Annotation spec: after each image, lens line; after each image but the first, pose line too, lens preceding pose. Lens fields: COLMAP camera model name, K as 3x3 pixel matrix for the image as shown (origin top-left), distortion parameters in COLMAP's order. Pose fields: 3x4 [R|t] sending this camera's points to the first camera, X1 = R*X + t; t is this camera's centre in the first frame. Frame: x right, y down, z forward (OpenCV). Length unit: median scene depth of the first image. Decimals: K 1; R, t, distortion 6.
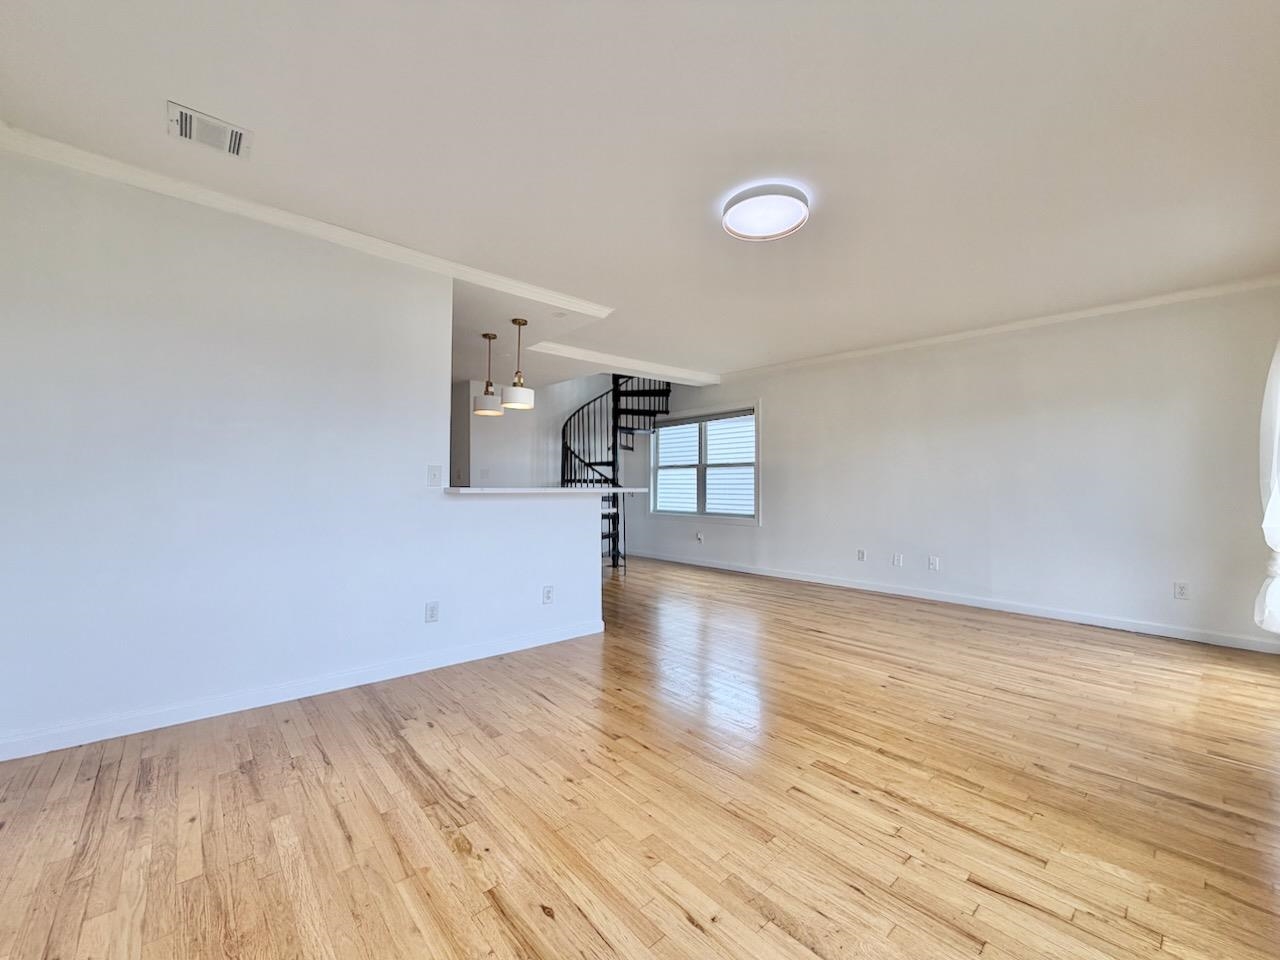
lens RADIAL K [[522.2, 0, 632.1], [0, 522.2, 472.2], [0, 0, 1]] dist [-0.000445, -0.000118]
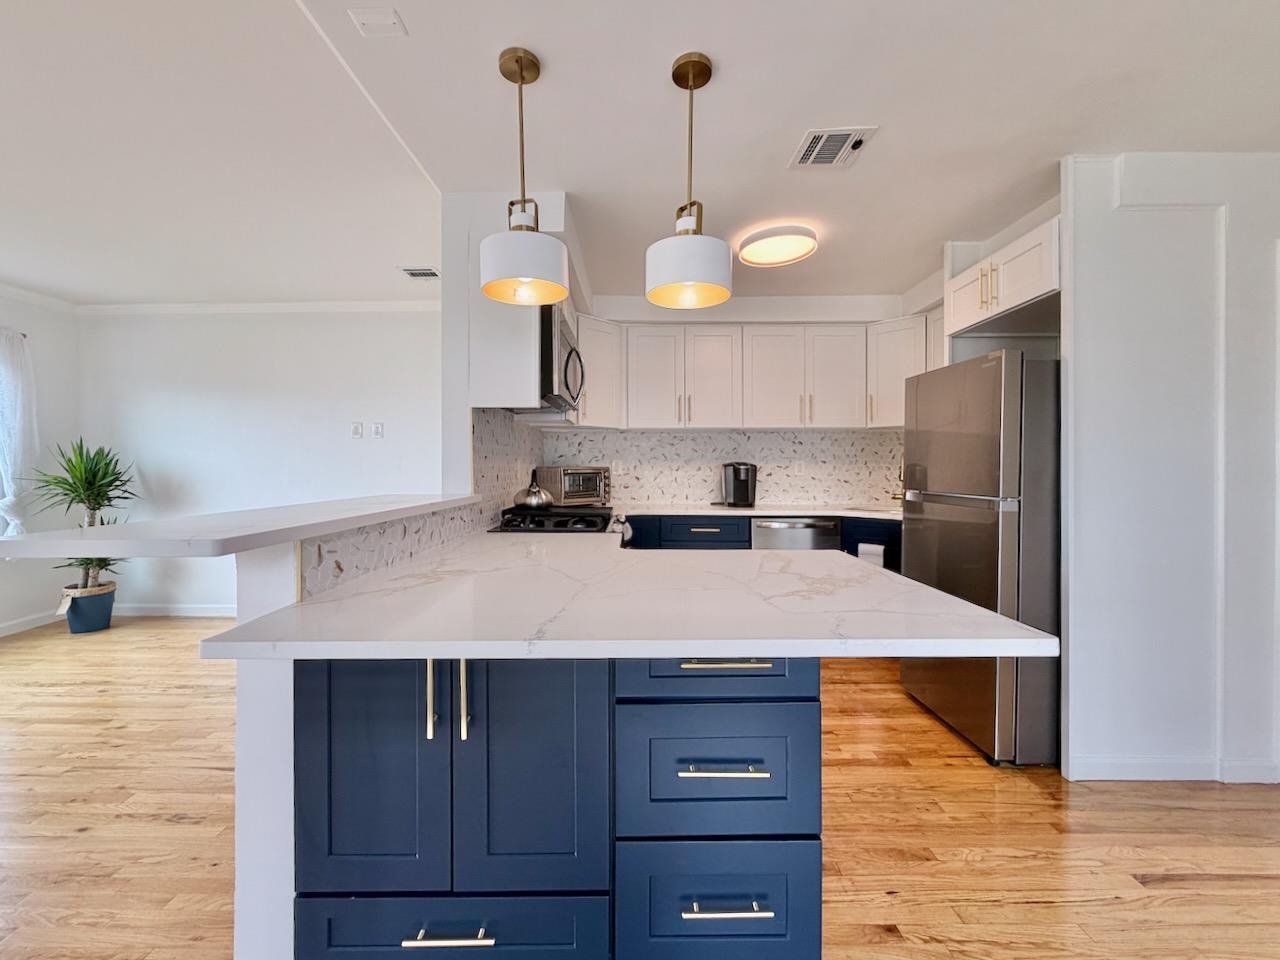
lens RADIAL K [[522.2, 0, 632.1], [0, 522.2, 472.2], [0, 0, 1]] dist [-0.000445, -0.000118]
pose [[-0.647211, 0.002128, -0.762308, 0.023793], [0.014311, 0.999854, -0.009359, 0.008043], [0.762177, -0.016966, -0.647146, 1.788945]]
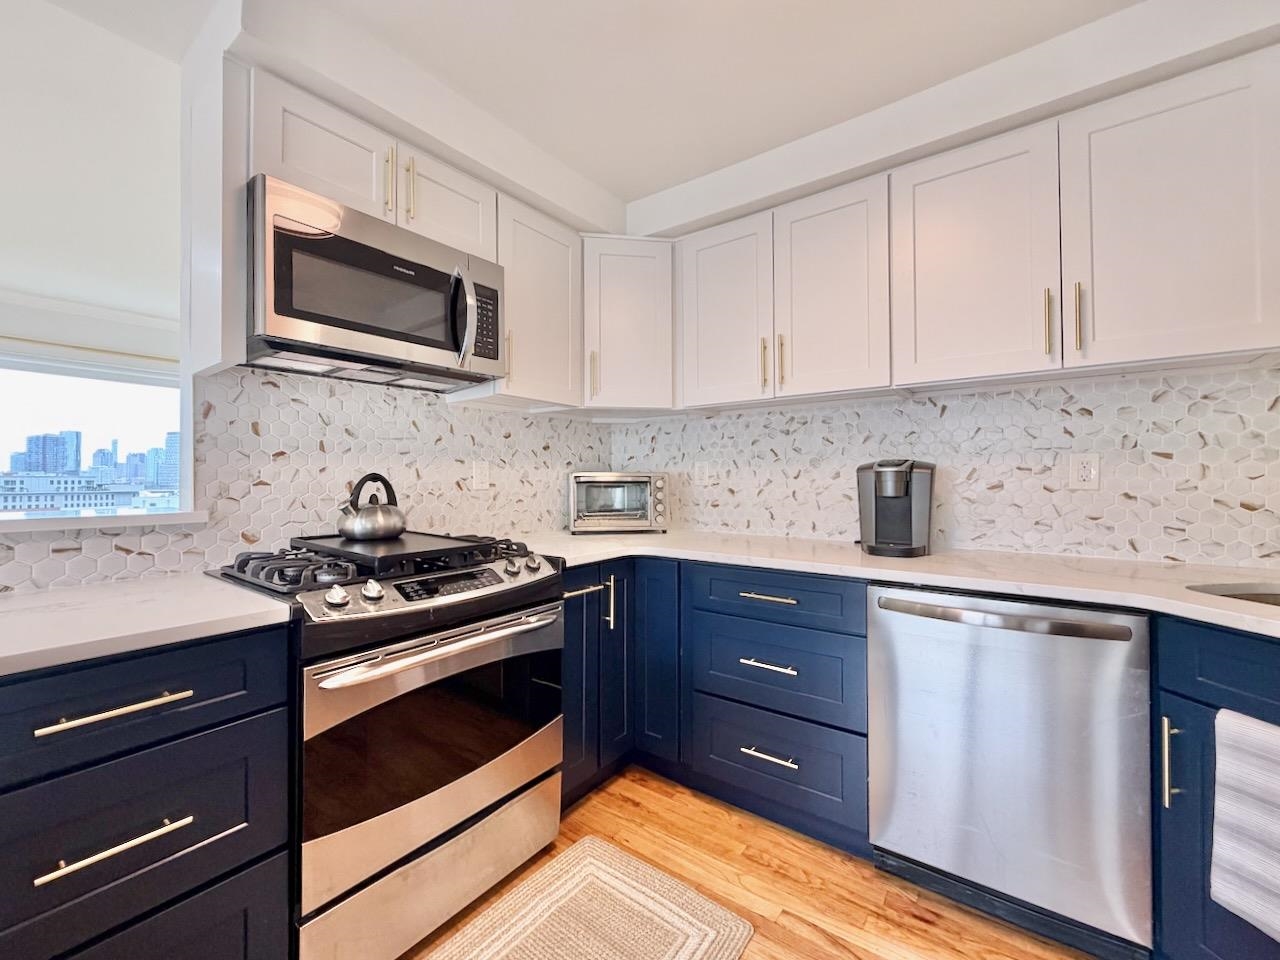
lens RADIAL K [[522.2, 0, 632.1], [0, 522.2, 472.2], [0, 0, 1]] dist [-0.000445, -0.000118]
pose [[-0.974218, -0.007321, -0.225492, -0.697470], [0.001478, 0.999245, -0.038831, 0.013380], [0.225606, -0.038163, -0.973471, 1.686339]]
